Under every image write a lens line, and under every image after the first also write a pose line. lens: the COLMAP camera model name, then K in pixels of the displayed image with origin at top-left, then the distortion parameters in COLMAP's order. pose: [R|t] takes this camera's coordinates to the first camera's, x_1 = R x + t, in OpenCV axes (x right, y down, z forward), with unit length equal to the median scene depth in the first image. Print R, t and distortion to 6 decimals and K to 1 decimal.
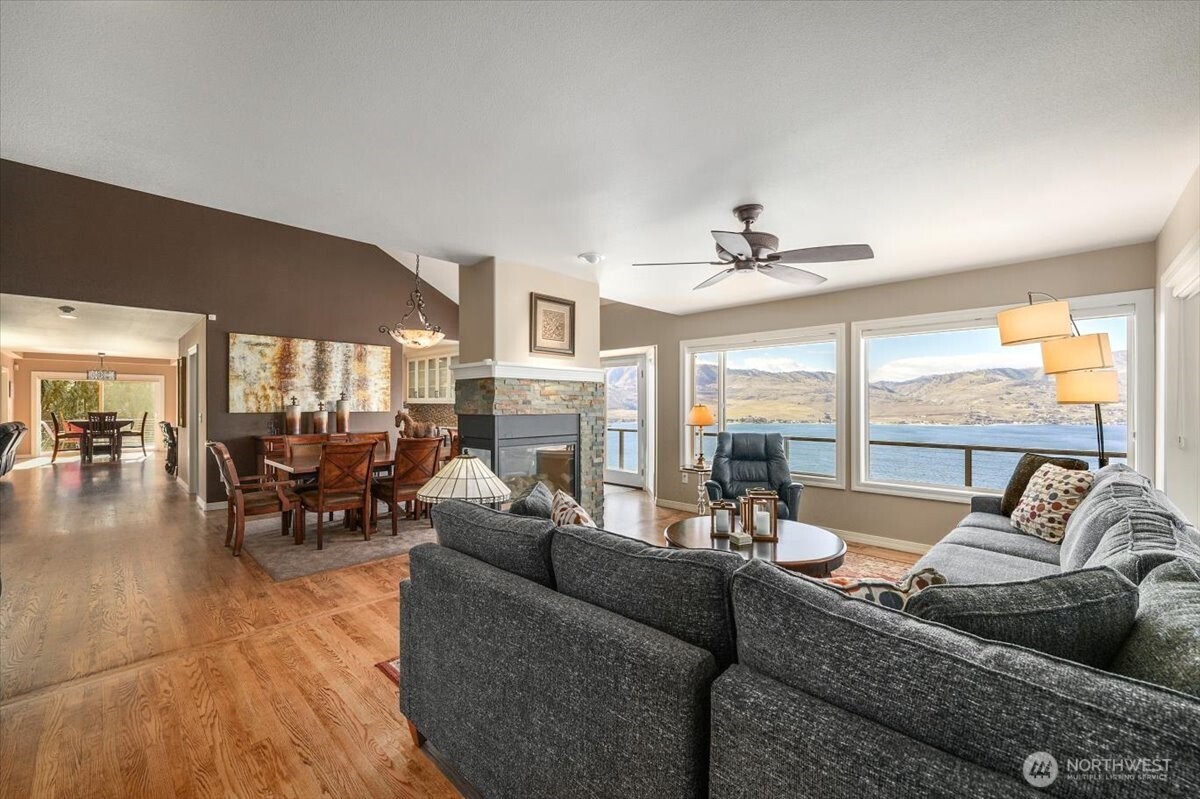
lens RADIAL K [[483.1, 0, 590.2], [0, 483.1, 408.0], [0, 0, 1]] dist [0.002311, 0.000158]
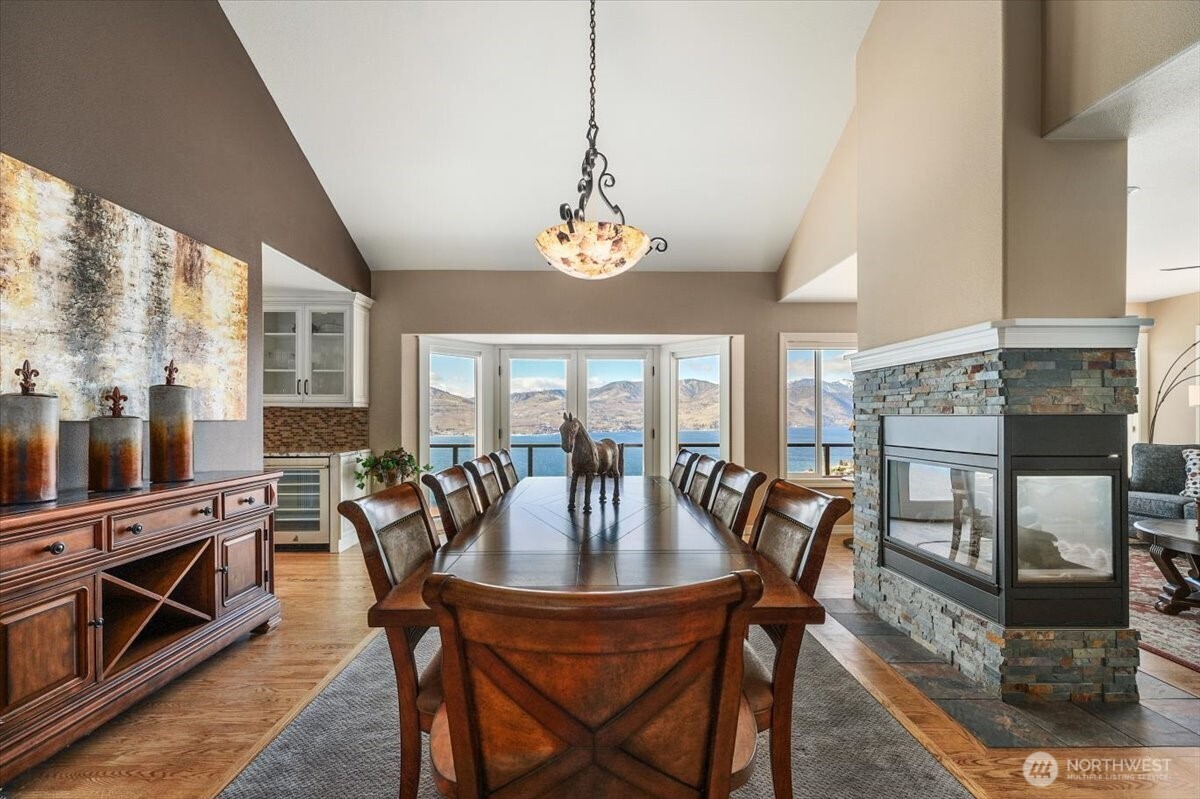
lens RADIAL K [[487.6, 0, 594.0], [0, 487.6, 419.6], [0, 0, 1]] dist [0.001334, 0.000063]
pose [[0.696439, -0.003074, 0.717610, -0.546546], [0.006055, 0.999980, -0.001593, 0.009565], [-0.717591, 0.005454, 0.696444, 0.538222]]
